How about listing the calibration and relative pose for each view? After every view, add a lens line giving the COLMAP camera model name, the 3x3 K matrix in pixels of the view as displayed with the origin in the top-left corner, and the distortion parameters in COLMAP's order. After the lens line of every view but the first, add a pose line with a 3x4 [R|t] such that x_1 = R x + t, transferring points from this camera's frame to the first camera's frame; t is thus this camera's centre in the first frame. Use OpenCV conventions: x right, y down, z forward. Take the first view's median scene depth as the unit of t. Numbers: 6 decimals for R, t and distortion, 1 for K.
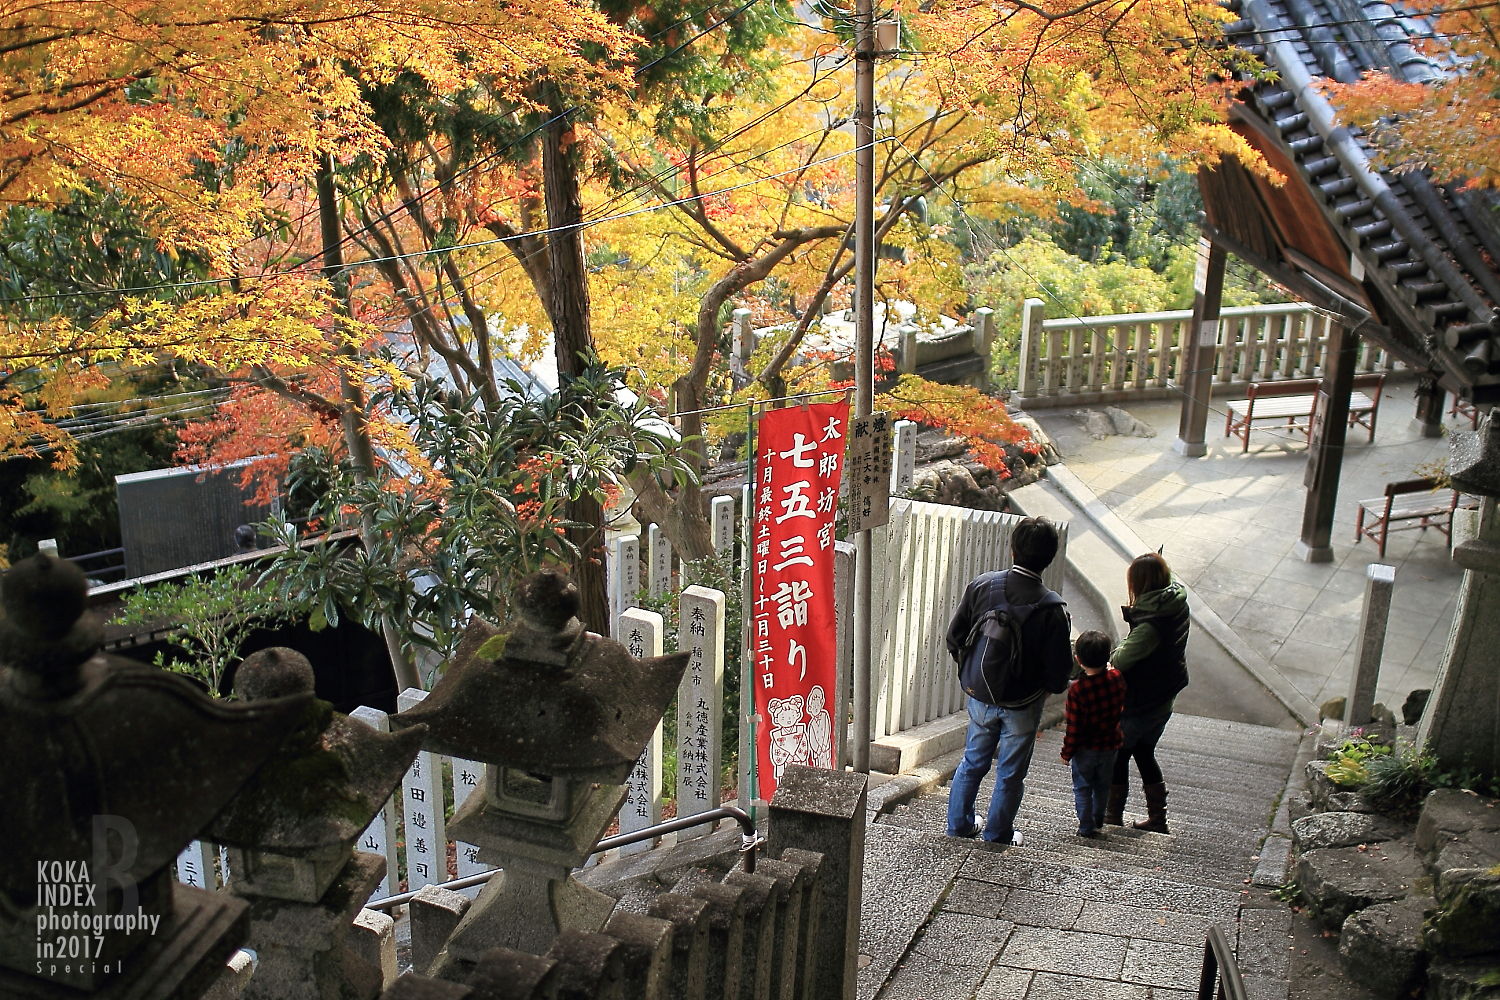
lens RADIAL K [[1991.8, 0, 750.0], [0, 1991.8, 500.0], [0, 0, 1]] dist [-0.101226, 0.003809]
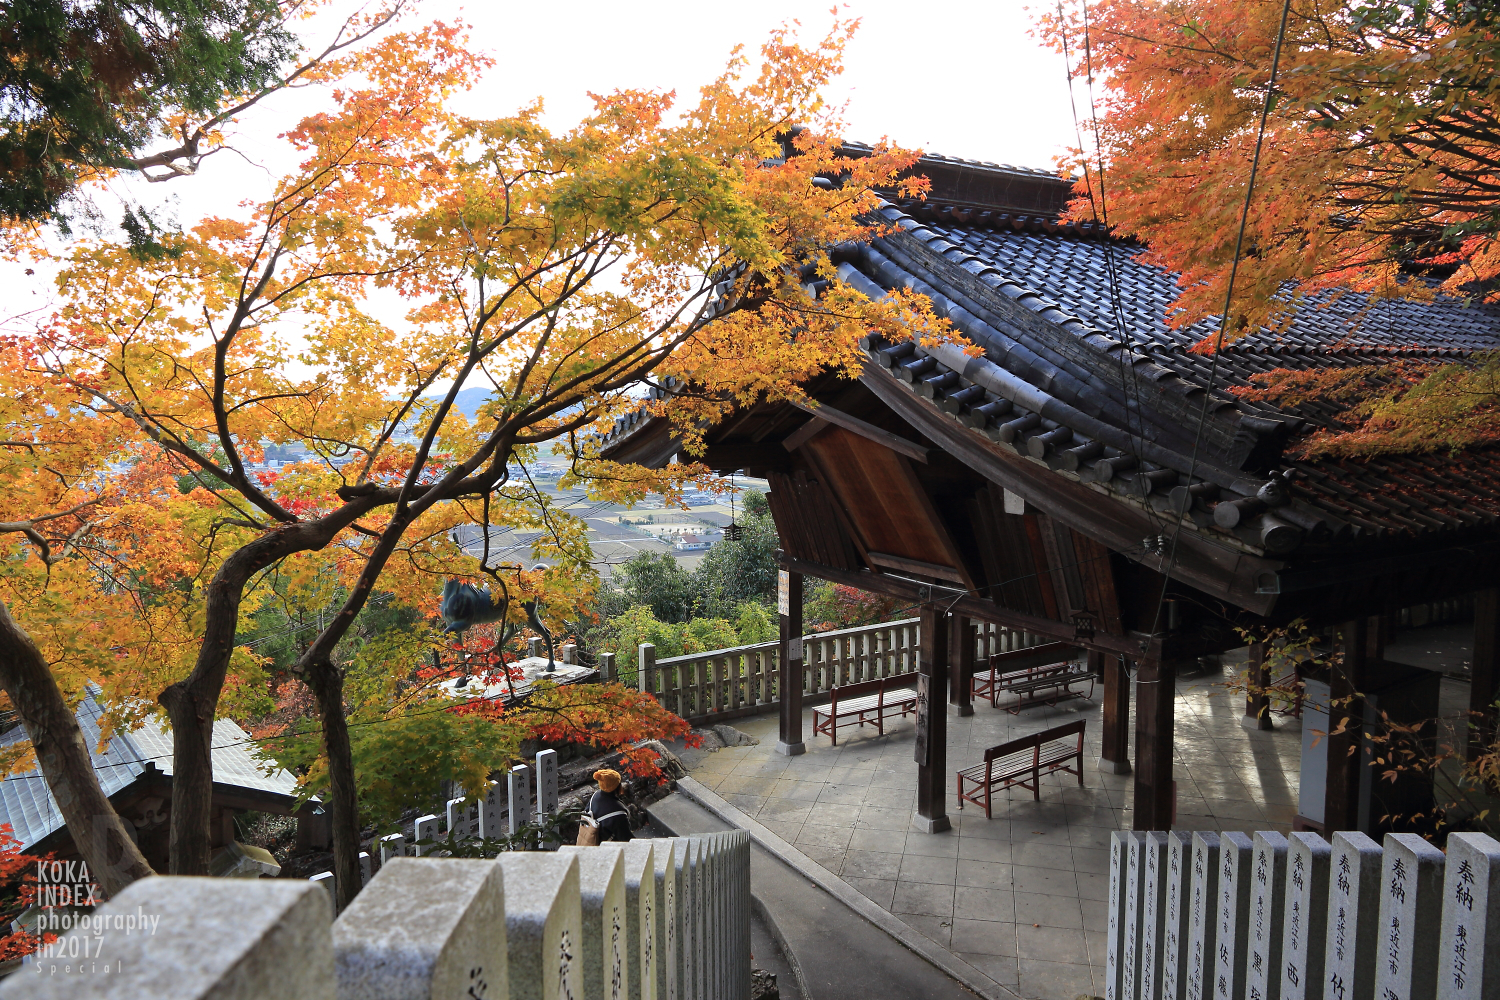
lens RADIAL K [[961.1, 0, 750.0], [0, 961.1, 500.0], [0, 0, 1]] dist [-0.027888, 0.000222]
pose [[0.956501, -0.049967, 0.287417, 0.042899], [0.137978, 0.945546, -0.294797, -0.000497], [-0.257036, 0.321631, 0.911310, 0.469897]]
